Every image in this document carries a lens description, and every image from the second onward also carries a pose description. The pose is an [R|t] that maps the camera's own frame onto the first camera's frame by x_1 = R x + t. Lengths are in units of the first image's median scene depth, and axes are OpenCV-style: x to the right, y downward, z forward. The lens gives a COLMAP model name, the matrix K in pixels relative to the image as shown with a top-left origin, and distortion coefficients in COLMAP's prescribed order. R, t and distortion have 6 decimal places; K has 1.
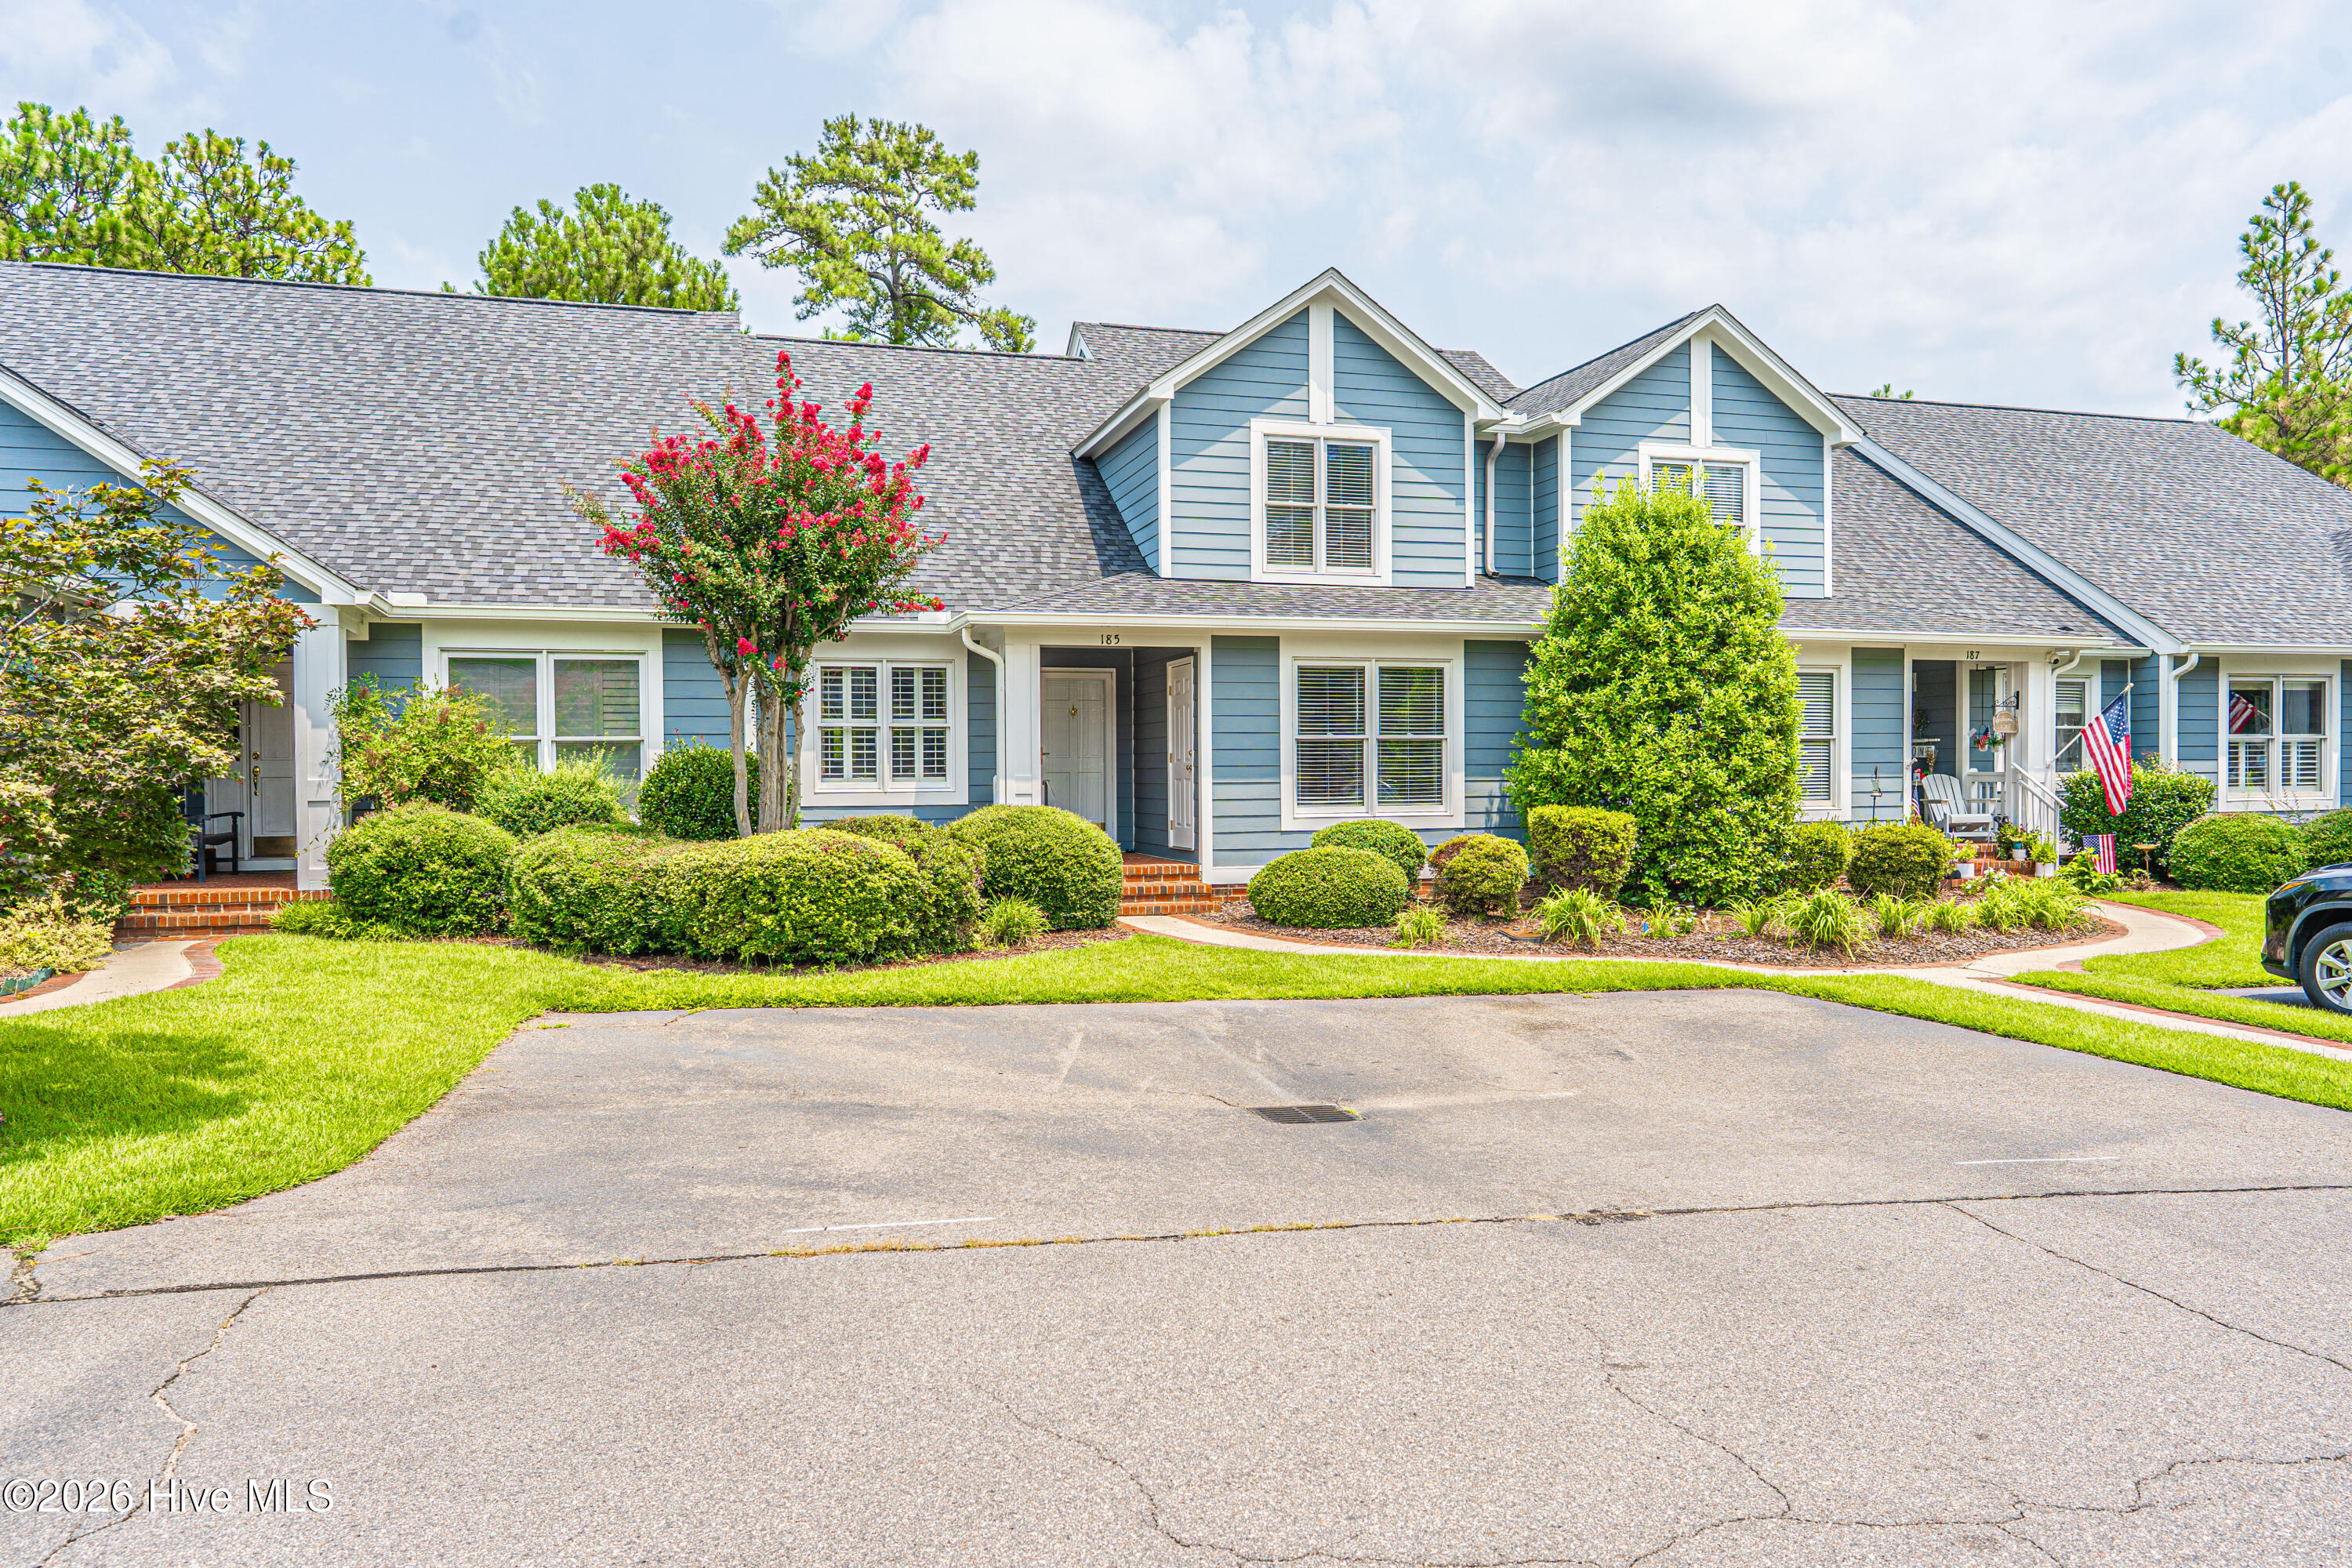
lens RADIAL K [[1590.0, 0, 1199.7], [0, 1590.0, 790.7], [0, 0, 1]] dist [-0.005588, 0.005199]
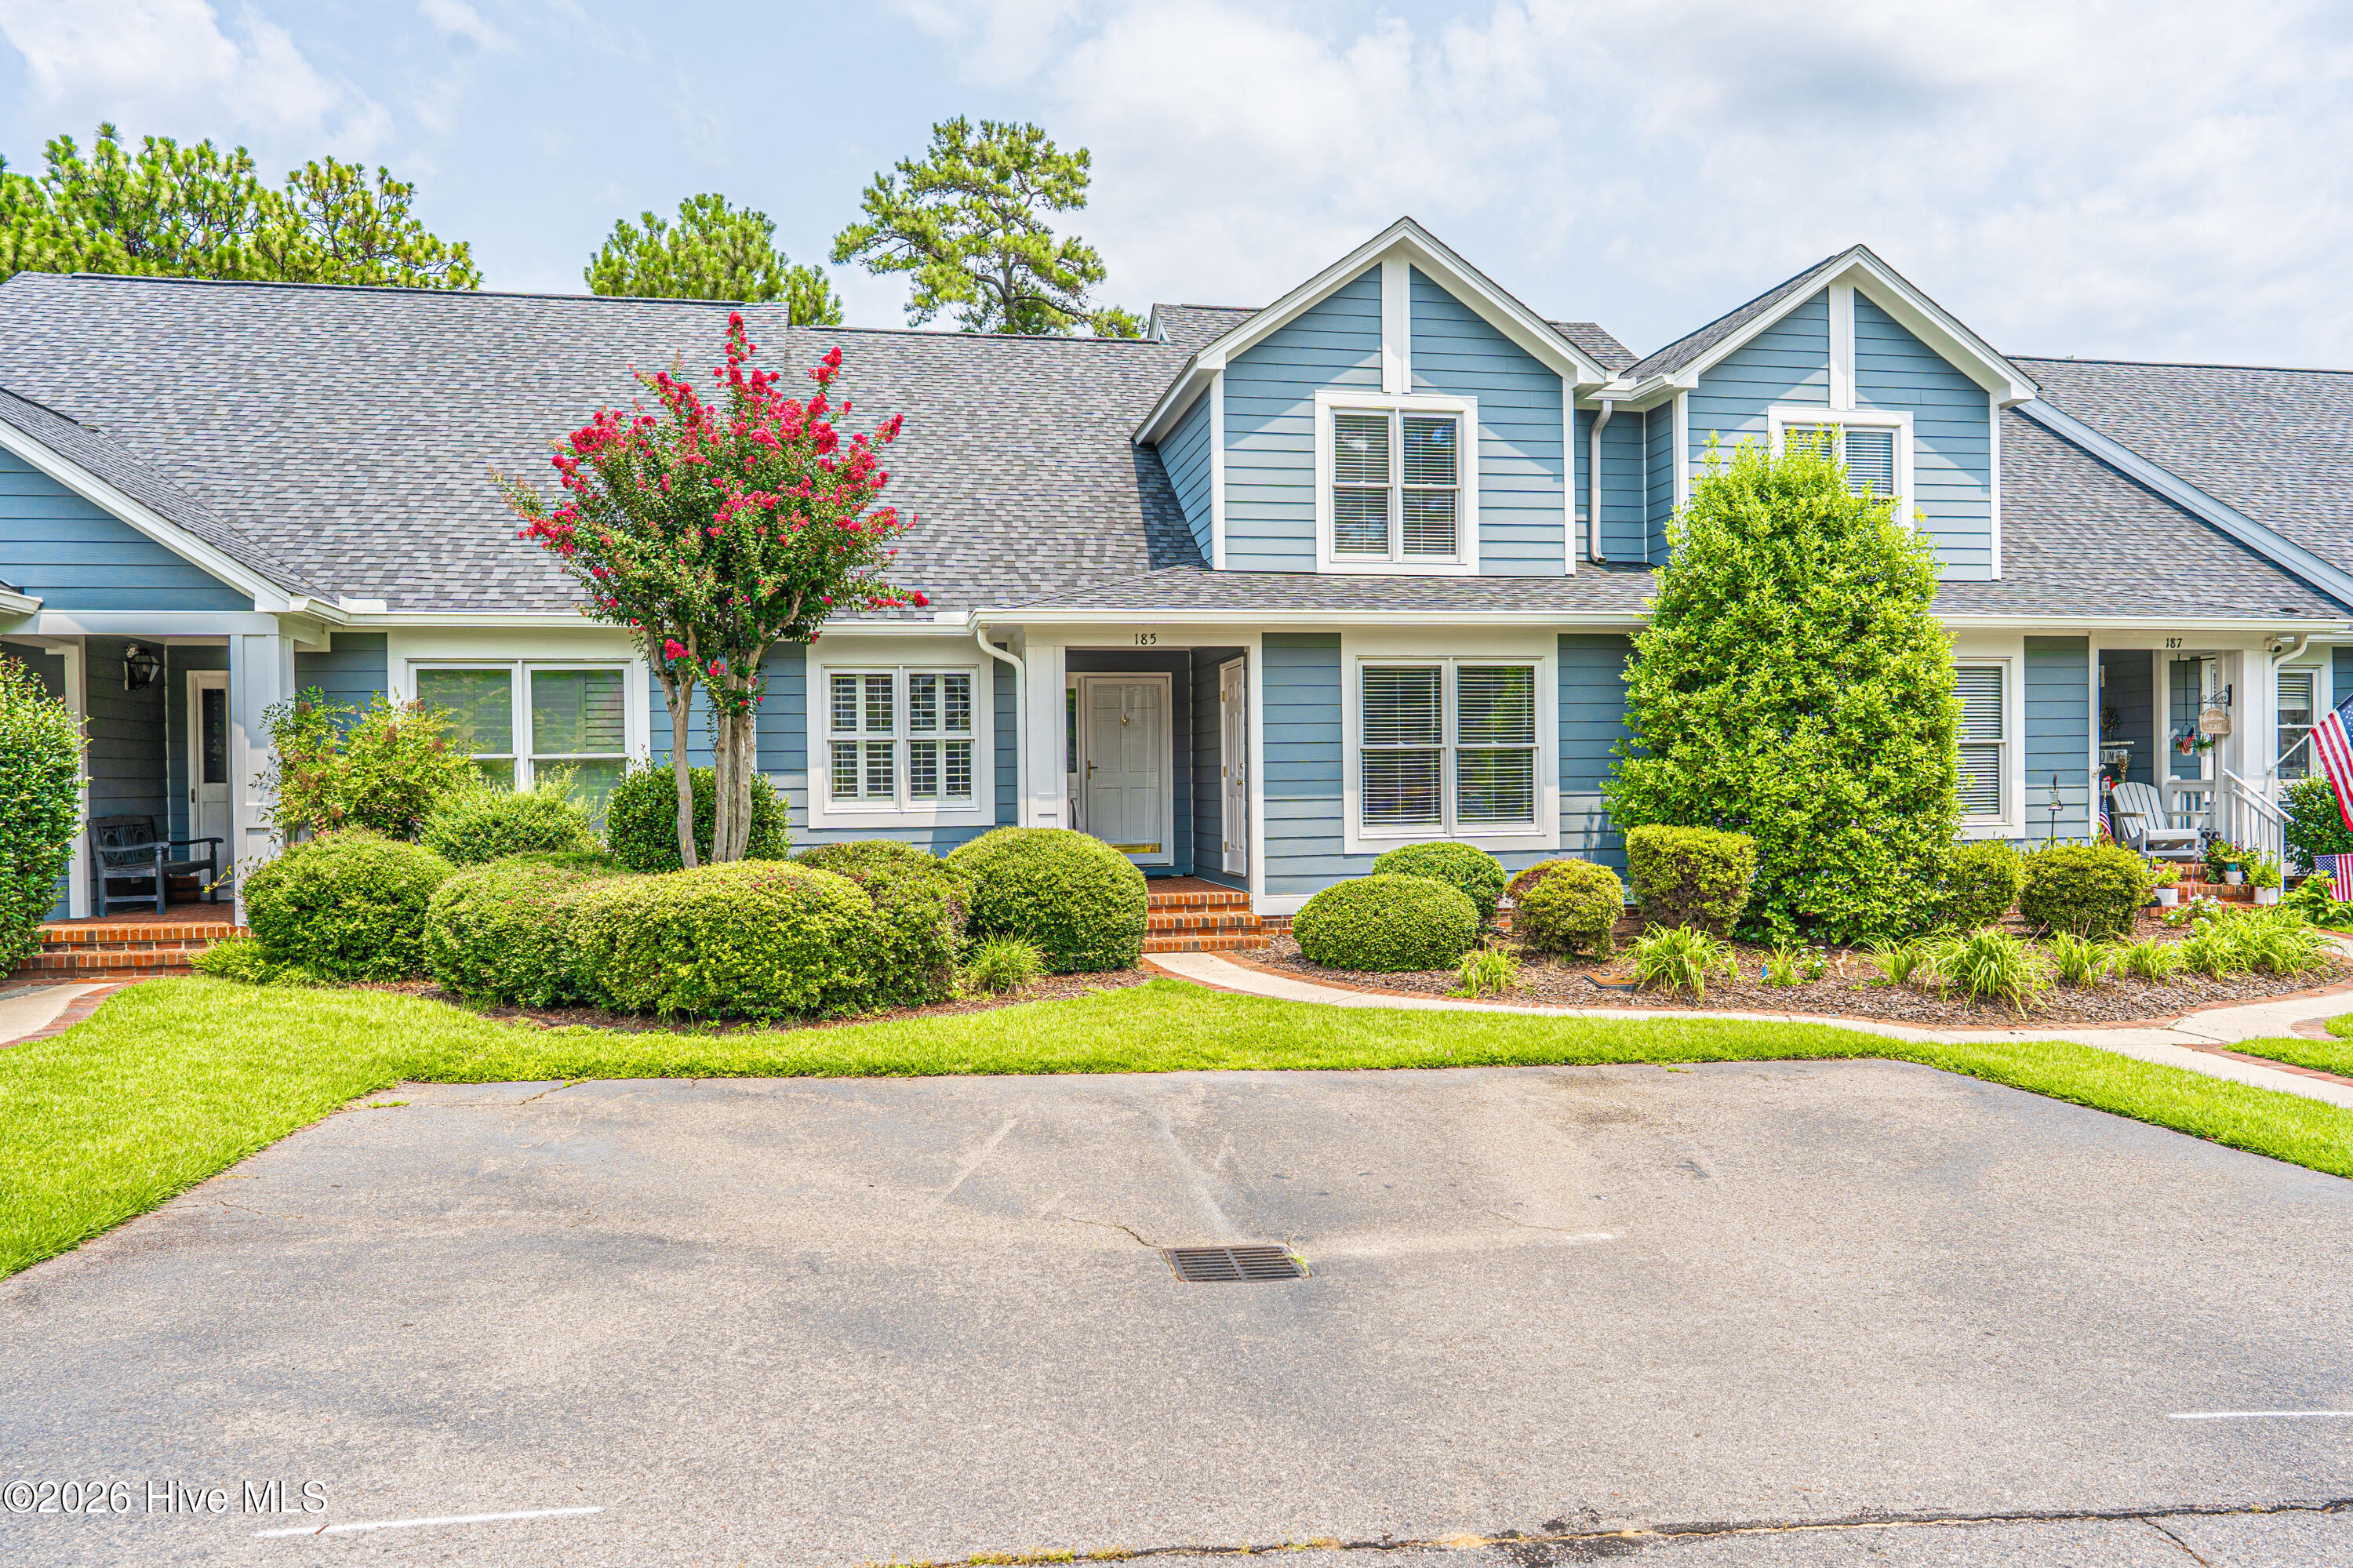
lens RADIAL K [[1590.7, 0, 1185.9], [0, 1590.7, 792.4], [0, 0, 1]] dist [-0.005588, 0.005199]
pose [[0.994839, -0.006161, -0.101280, 0.056949], [0.005733, 0.999973, -0.004517, -0.005732], [0.101306, 0.003913, 0.994848, 0.124092]]
